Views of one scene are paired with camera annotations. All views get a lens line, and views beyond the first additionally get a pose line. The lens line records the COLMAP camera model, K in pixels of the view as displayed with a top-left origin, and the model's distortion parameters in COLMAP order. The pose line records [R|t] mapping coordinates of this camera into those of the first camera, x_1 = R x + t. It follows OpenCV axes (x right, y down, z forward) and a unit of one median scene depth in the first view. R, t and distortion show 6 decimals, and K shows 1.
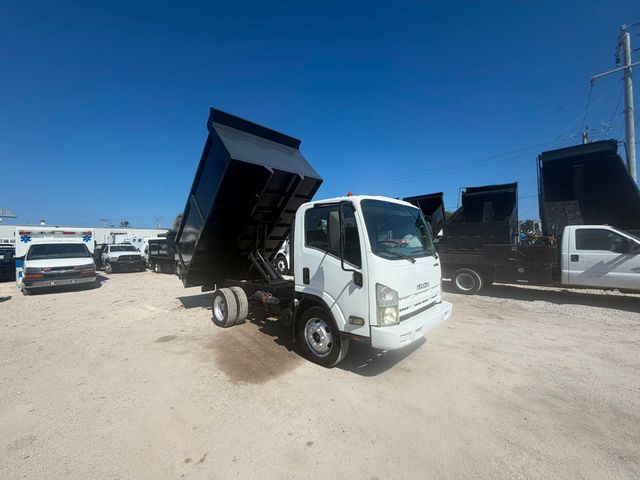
lens RADIAL K [[254.7, 0, 320.7], [0, 254.7, 237.7], [0, 0, 1]] dist [-0.000279, -0.000263]
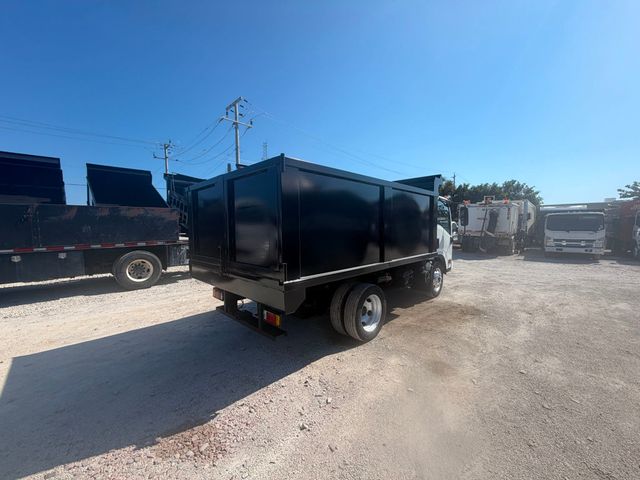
lens RADIAL K [[254.7, 0, 318.9], [0, 254.7, 239.0], [0, 0, 1]] dist [-0.000279, -0.000263]
pose [[0.012705, -0.024643, 0.999616, -1.466891], [-0.012534, 0.999614, 0.024803, 0.089701], [-0.999841, -0.012845, 0.012391, 1.555455]]
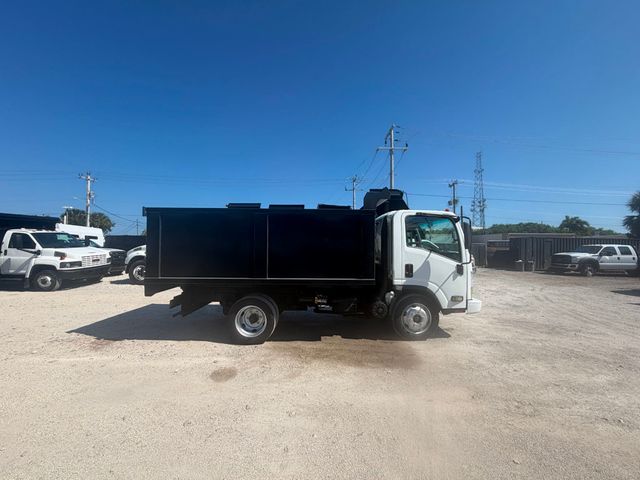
lens RADIAL K [[254.7, 0, 319.6], [0, 254.7, 238.0], [0, 0, 1]] dist [-0.000279, -0.000263]
pose [[0.709793, 0.052402, 0.702459, -1.117858], [-0.039974, 0.998619, -0.034104, 0.050525], [-0.703275, -0.003873, 0.710907, 0.401053]]
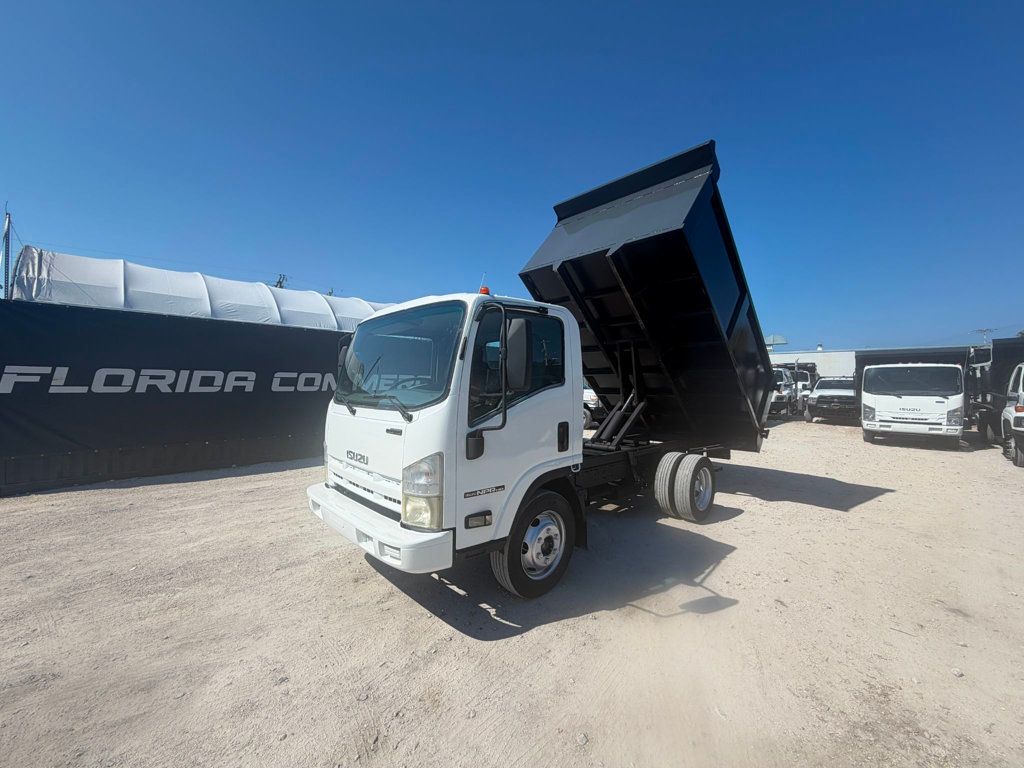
lens RADIAL K [[407.6, 0, 510.1], [0, 407.6, 380.0], [0, 0, 1]] dist [-0.000279, -0.000263]
pose [[-0.045970, 0.009391, -0.998899, 1.135873], [0.025598, 0.999639, 0.008220, 0.016173], [0.998615, -0.025192, -0.046194, 1.221337]]
